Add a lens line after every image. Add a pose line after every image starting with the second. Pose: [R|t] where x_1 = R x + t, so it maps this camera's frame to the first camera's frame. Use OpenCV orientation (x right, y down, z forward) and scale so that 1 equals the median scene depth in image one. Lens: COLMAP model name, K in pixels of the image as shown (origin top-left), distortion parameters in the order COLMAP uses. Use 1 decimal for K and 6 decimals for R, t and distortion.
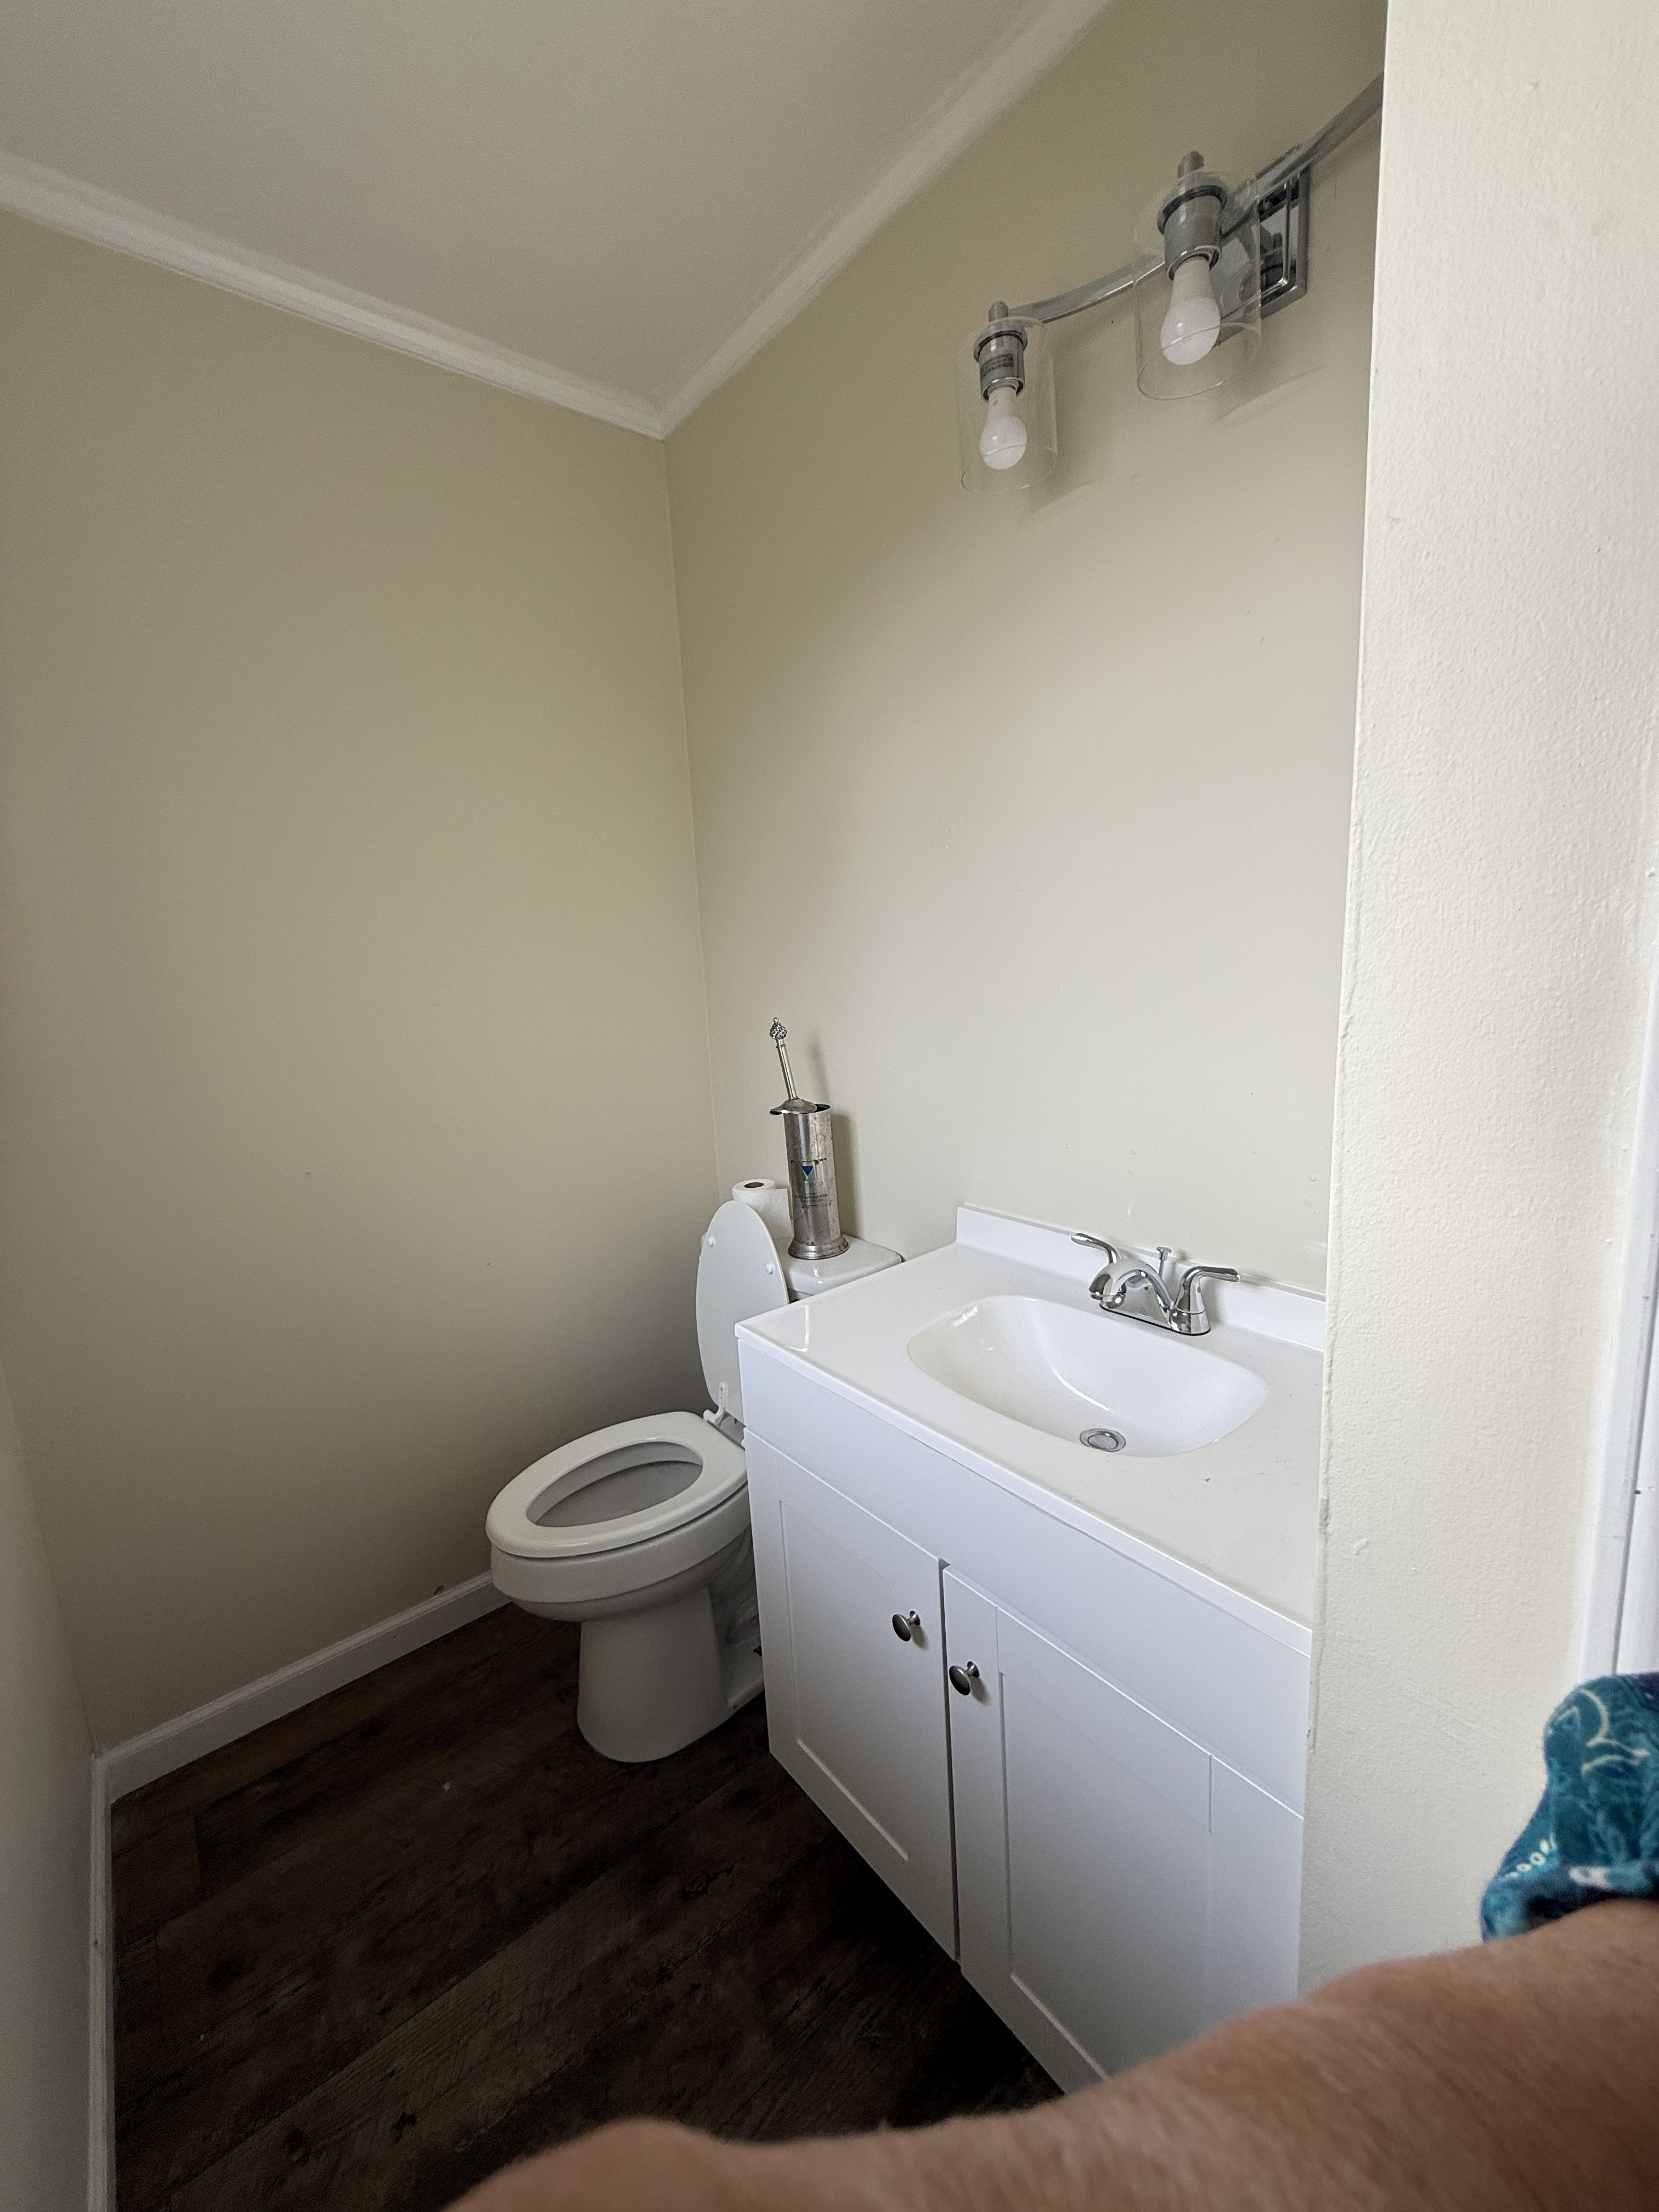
lens RADIAL K [[878.8, 0, 838.2], [0, 878.8, 1108.0], [0, 0, 1]] dist [-0.005712, 0.000625]
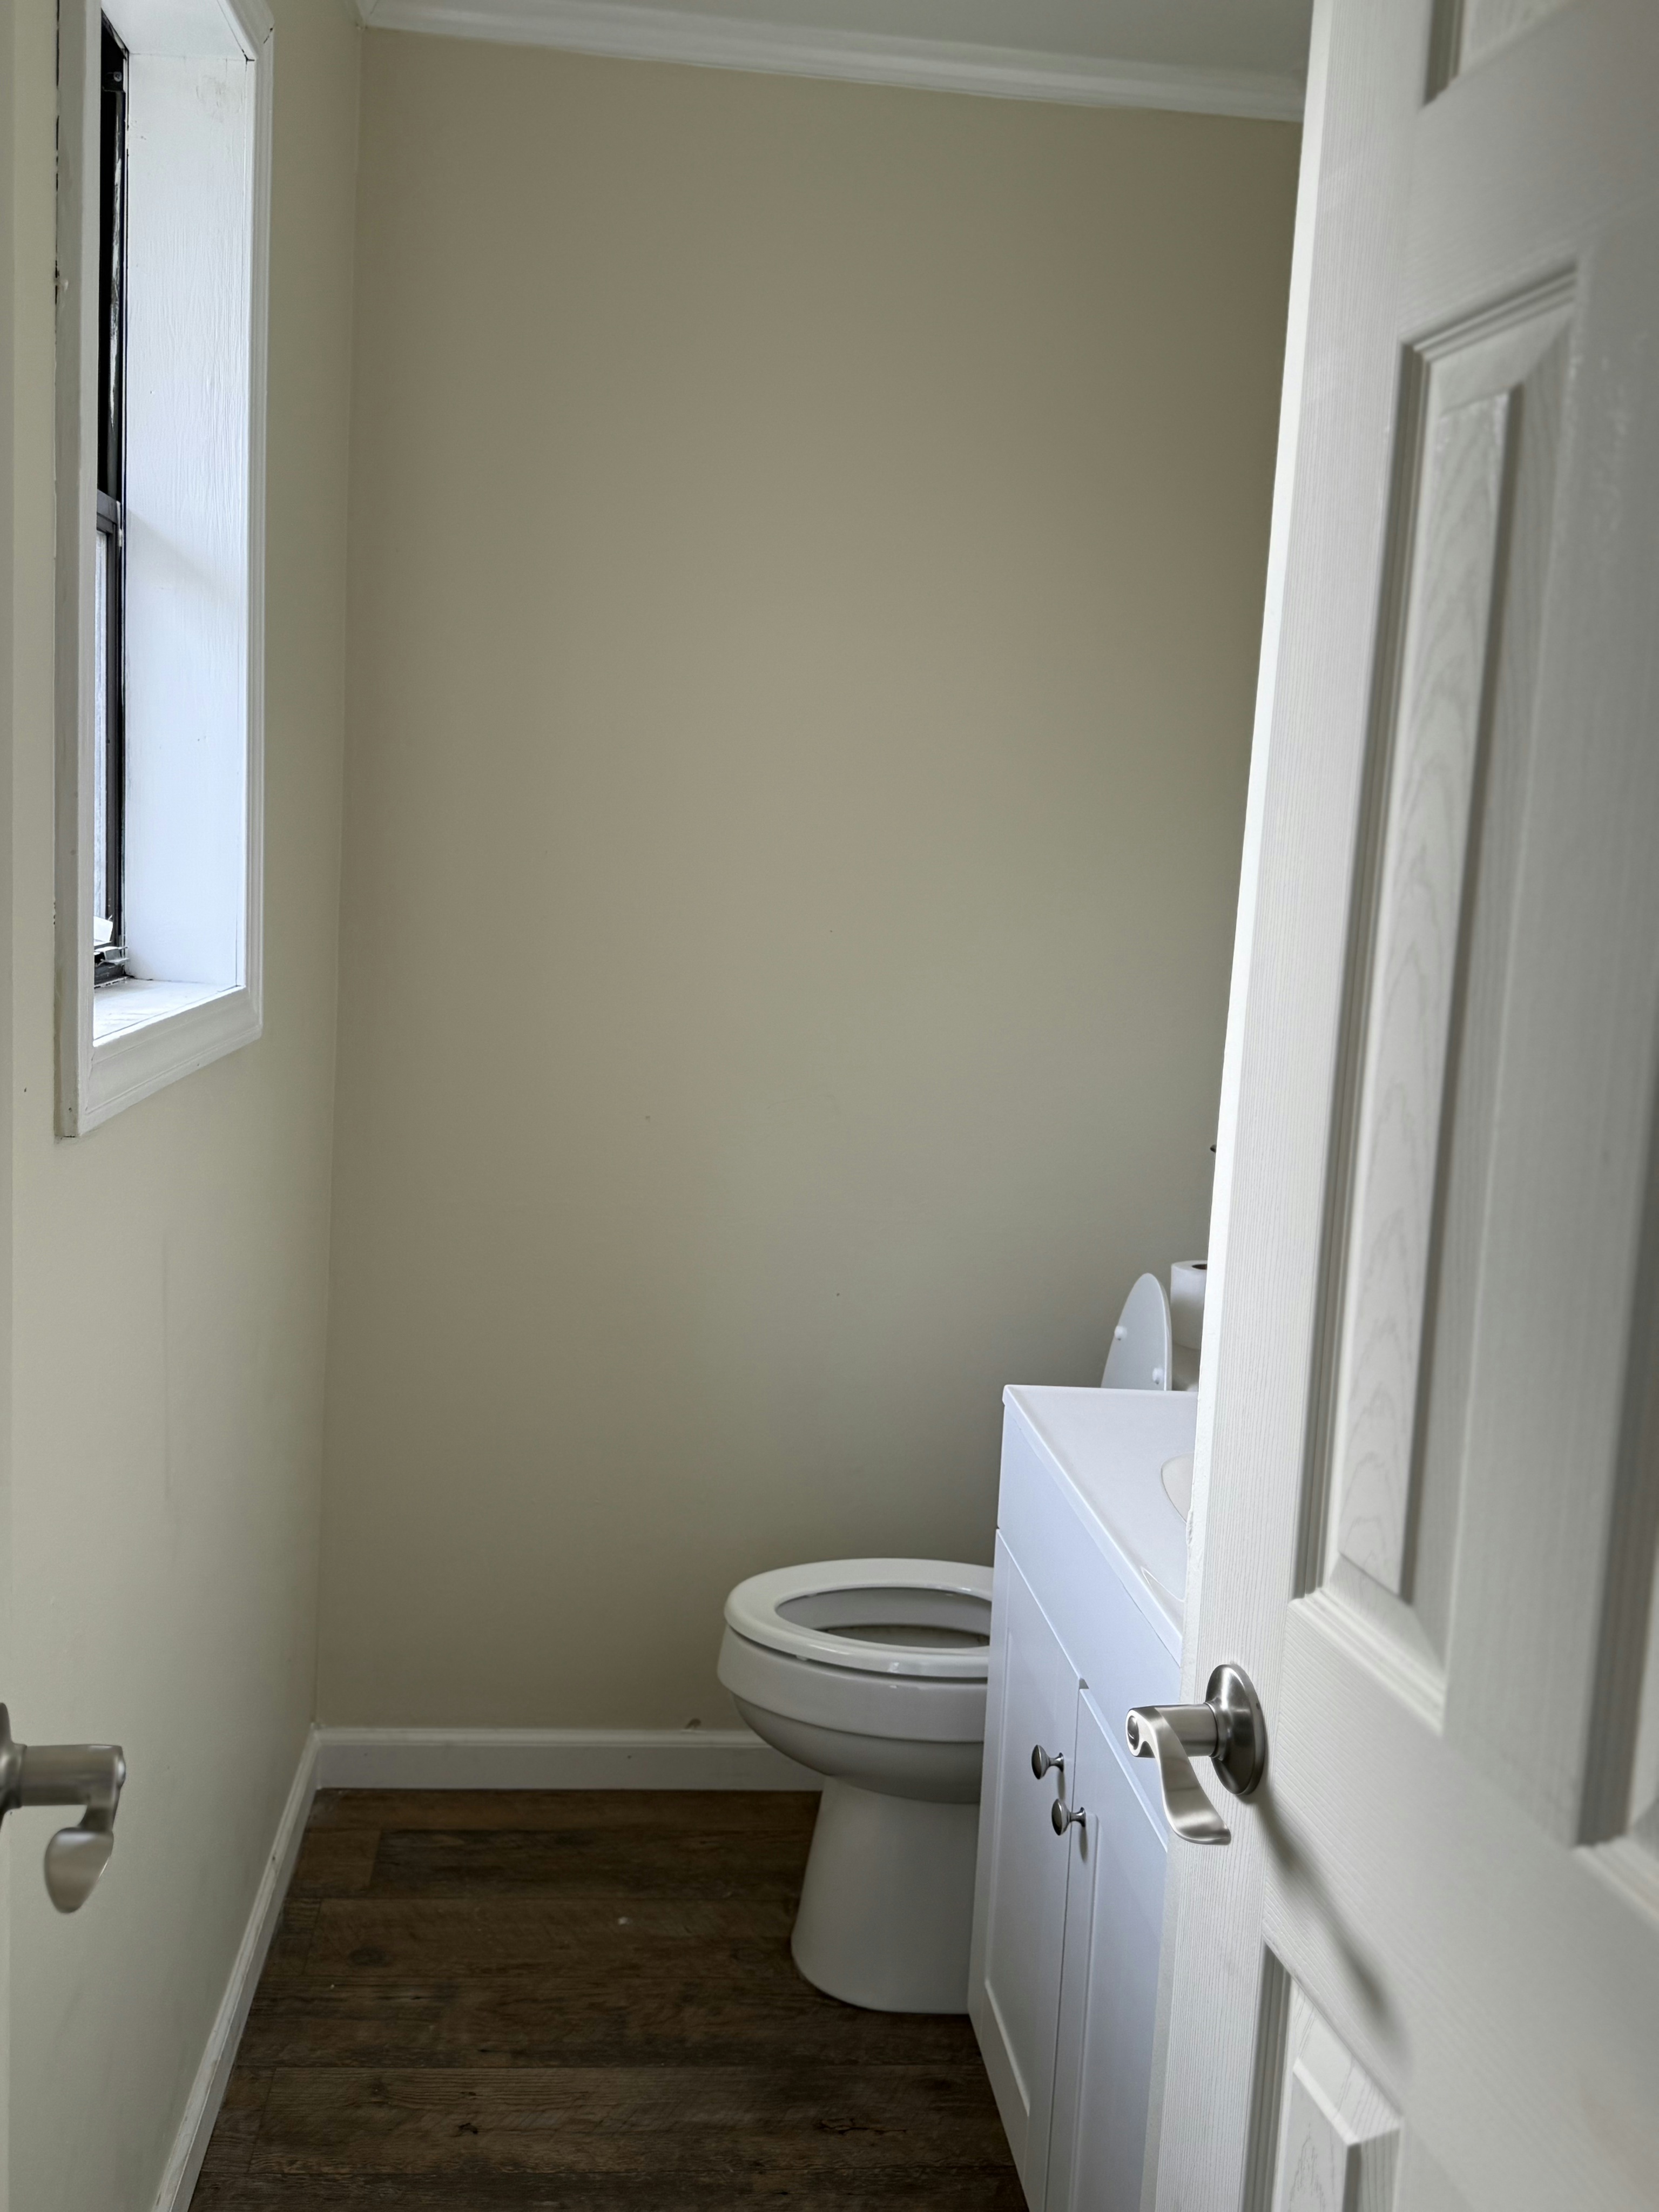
lens RADIAL K [[2001.5, 0, 826.5], [0, 2001.5, 1104.1], [0, 0, 1]] dist [0.042459, -0.046171]
pose [[0.829368, 0.165753, -0.533549, 0.615425], [-0.191005, 0.981556, 0.008027, 0.016064], [0.525039, 0.095253, 0.845731, -0.557841]]
